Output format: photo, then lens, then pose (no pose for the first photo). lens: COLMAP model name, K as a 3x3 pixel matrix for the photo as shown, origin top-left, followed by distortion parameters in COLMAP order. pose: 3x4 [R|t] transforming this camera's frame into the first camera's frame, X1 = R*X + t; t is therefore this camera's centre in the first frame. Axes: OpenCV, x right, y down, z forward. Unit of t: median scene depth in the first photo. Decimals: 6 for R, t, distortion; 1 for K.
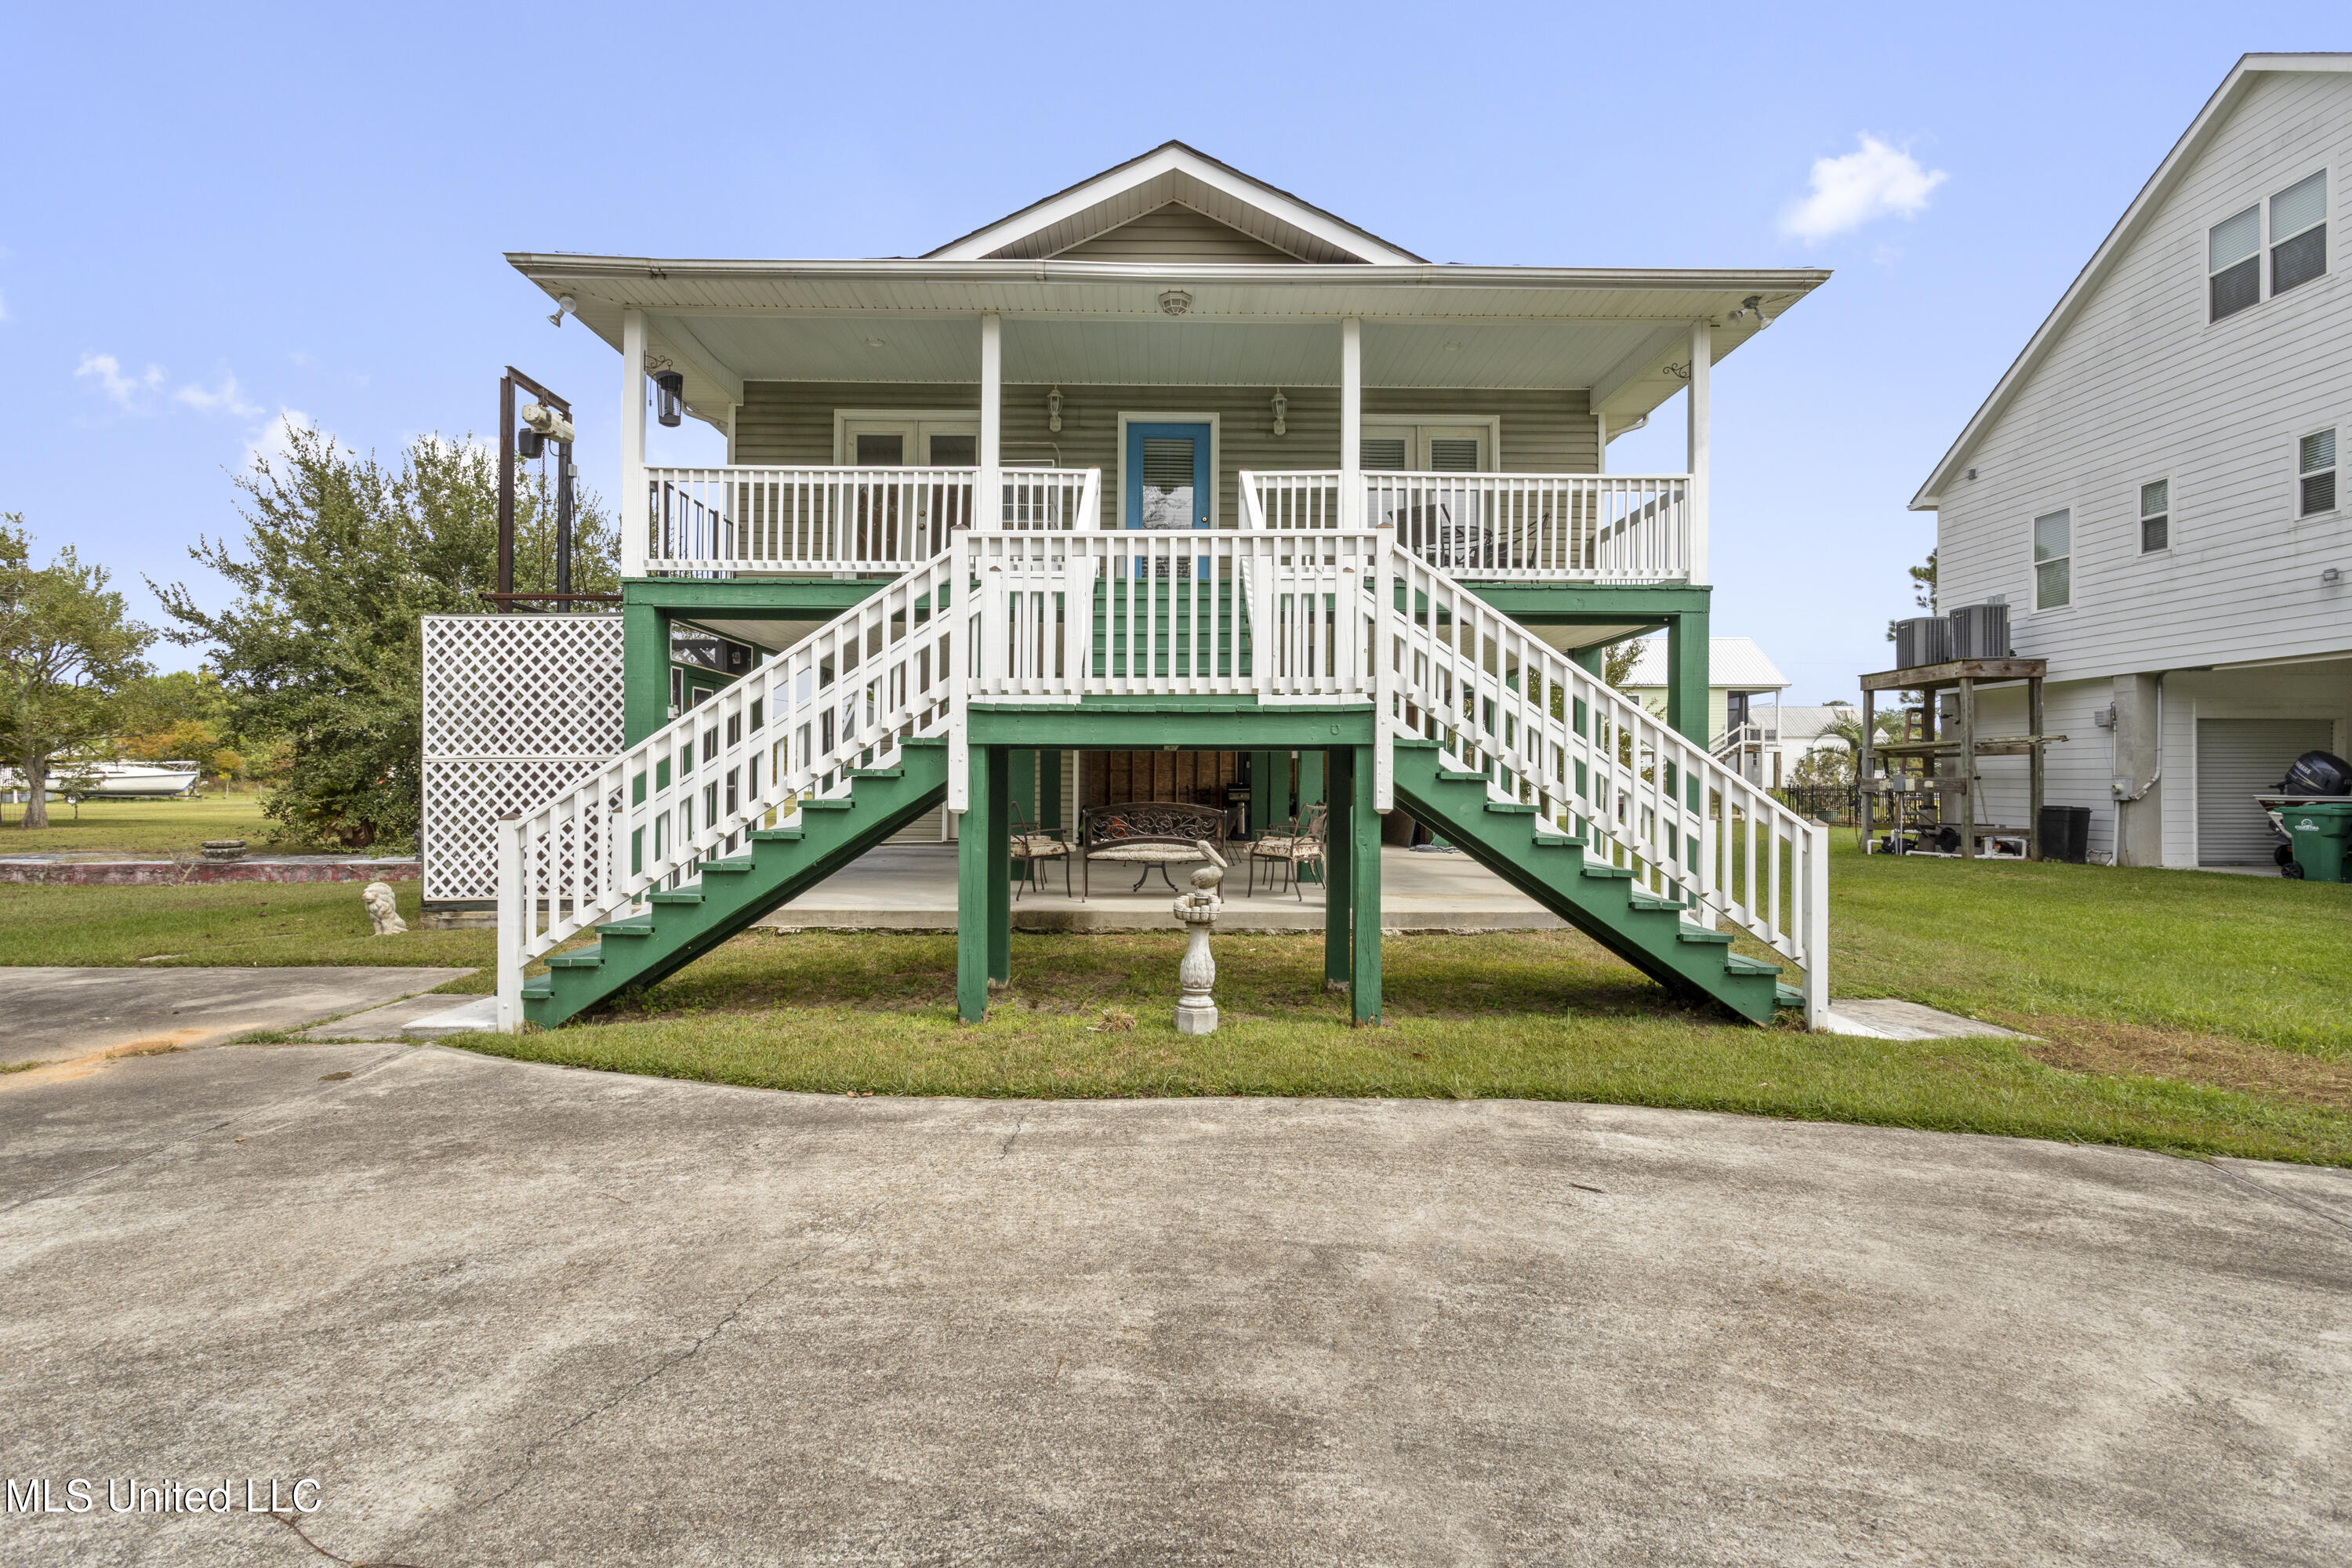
lens RADIAL K [[1108.5, 0, 1172.3], [0, 1108.5, 772.4], [0, 0, 1]] dist [0.003437, 0.000604]
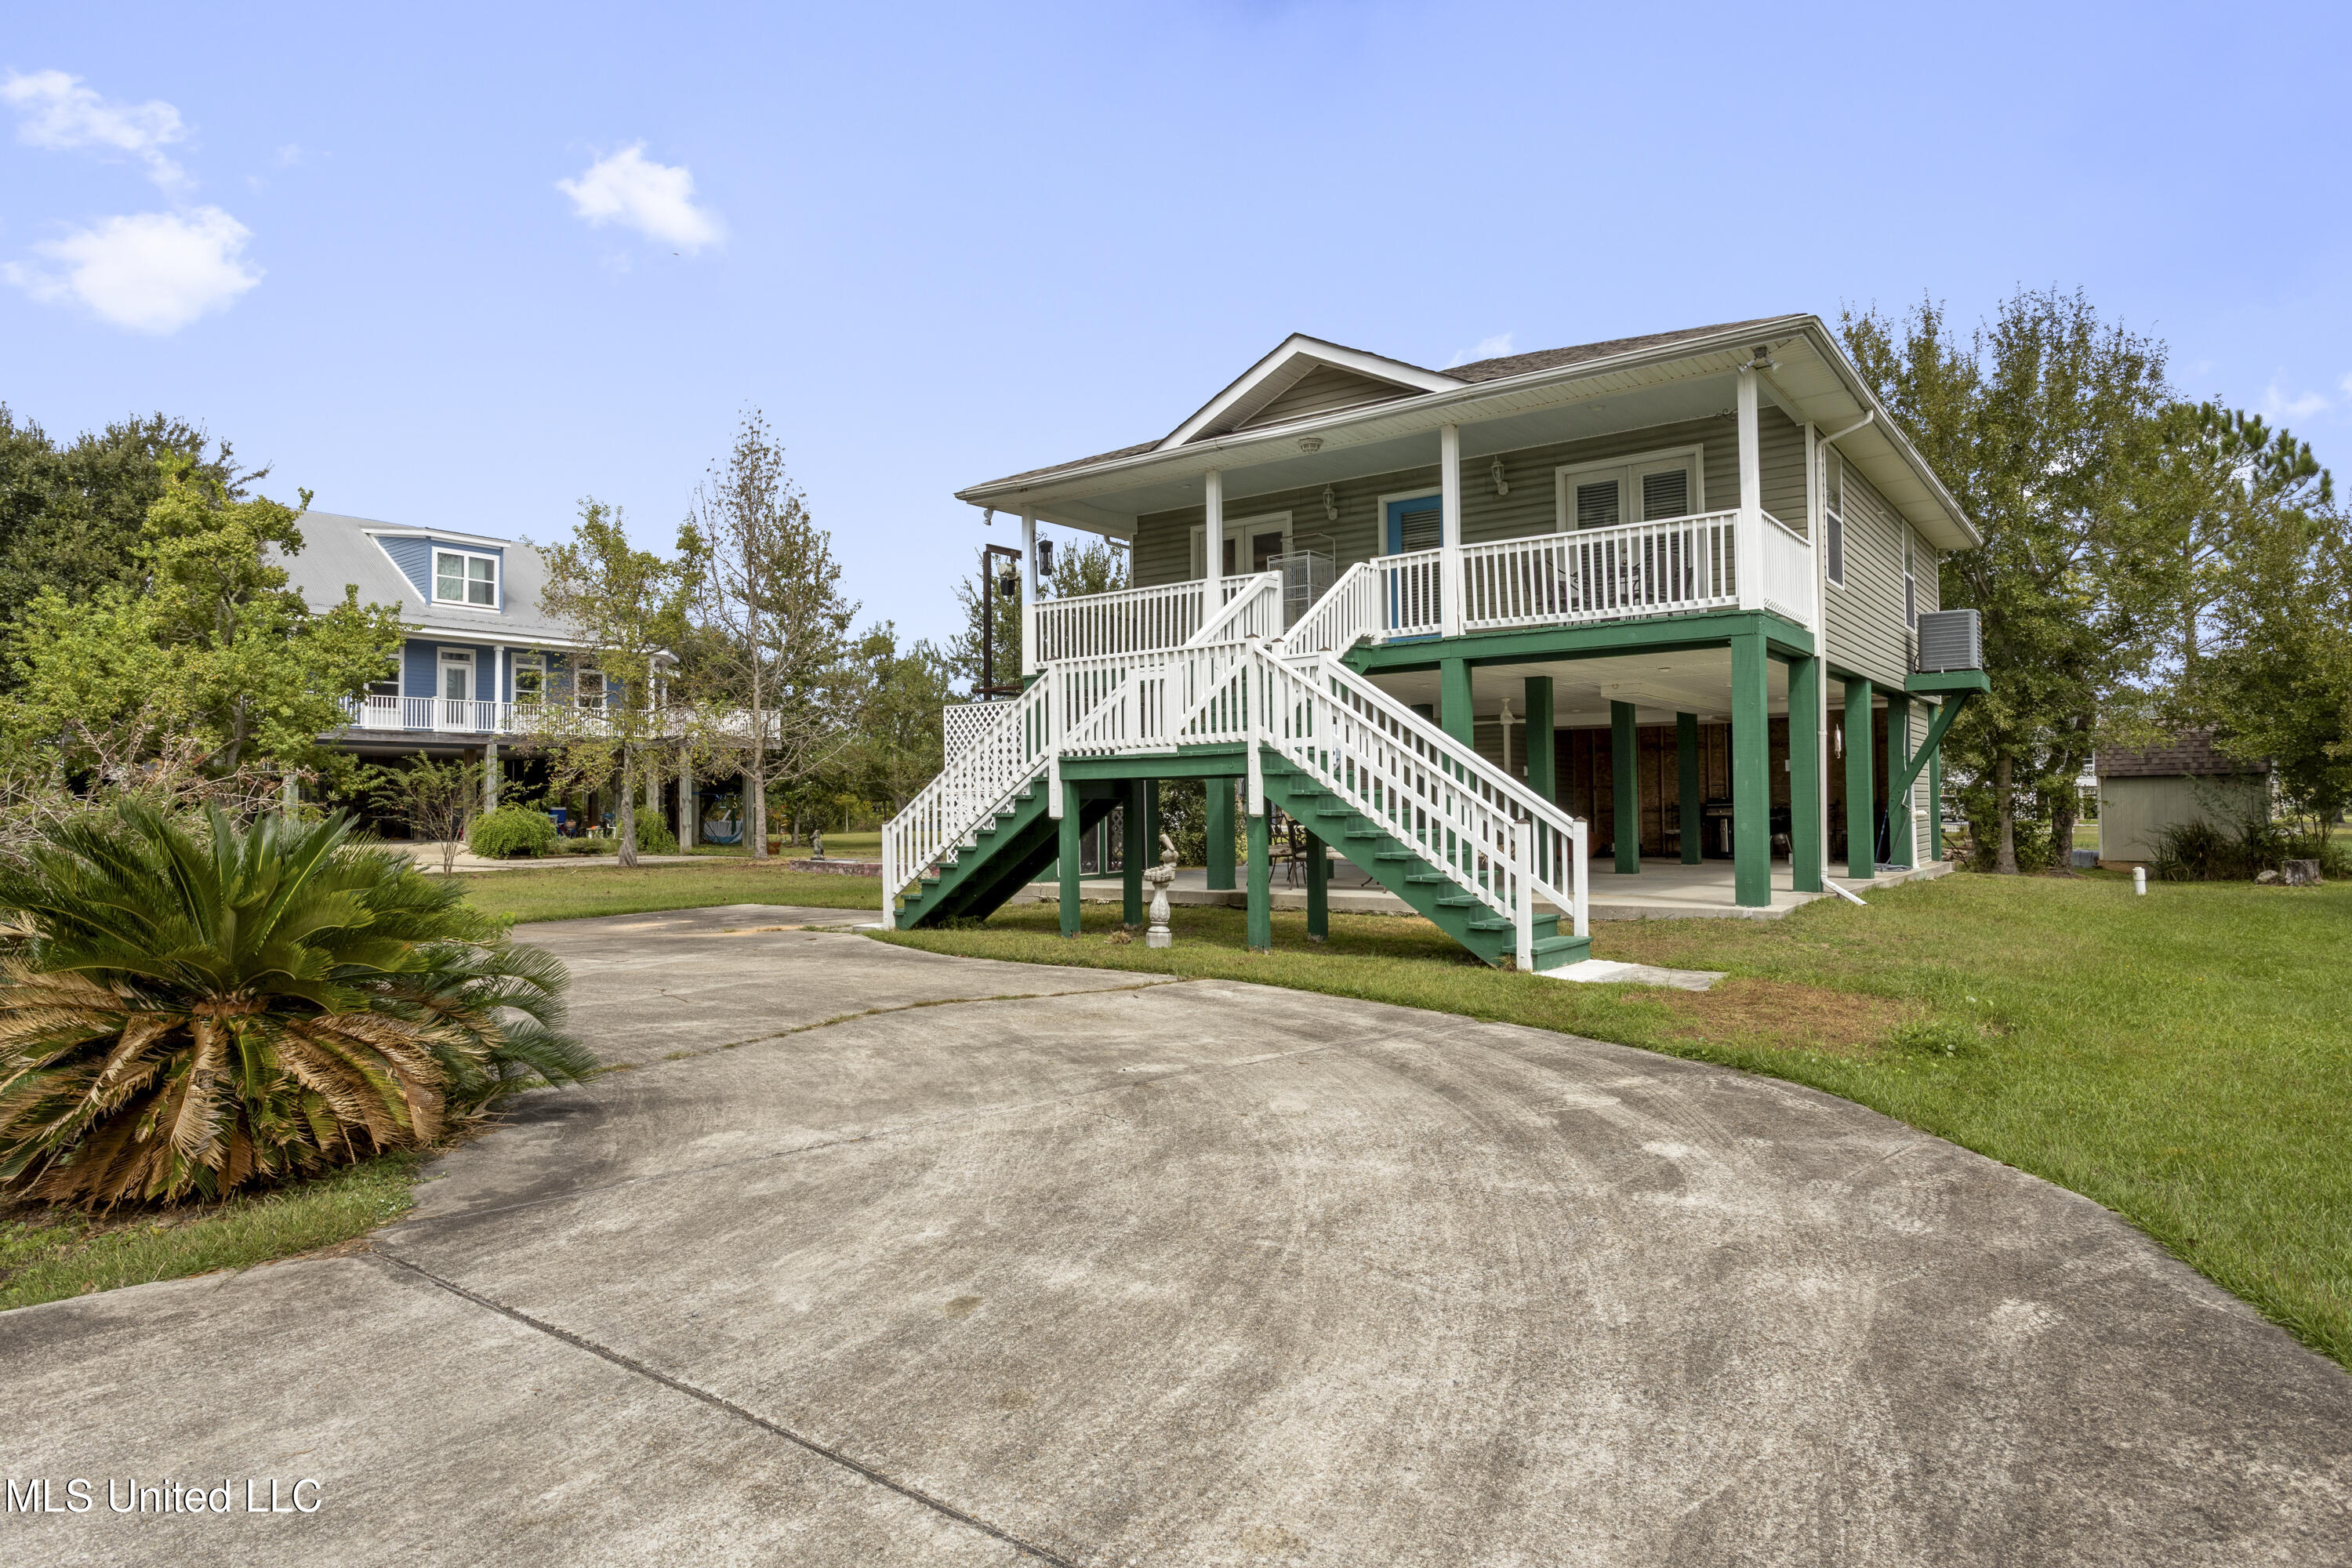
lens RADIAL K [[1355.9, 0, 1173.5], [0, 1355.9, 777.1], [0, 0, 1]] dist [0.000904, 0.000053]
pose [[0.793852, -0.027138, -0.607505, 1.114628], [0.019938, 0.999628, -0.018600, 0.011757], [0.607784, 0.002653, 0.794098, -0.534360]]
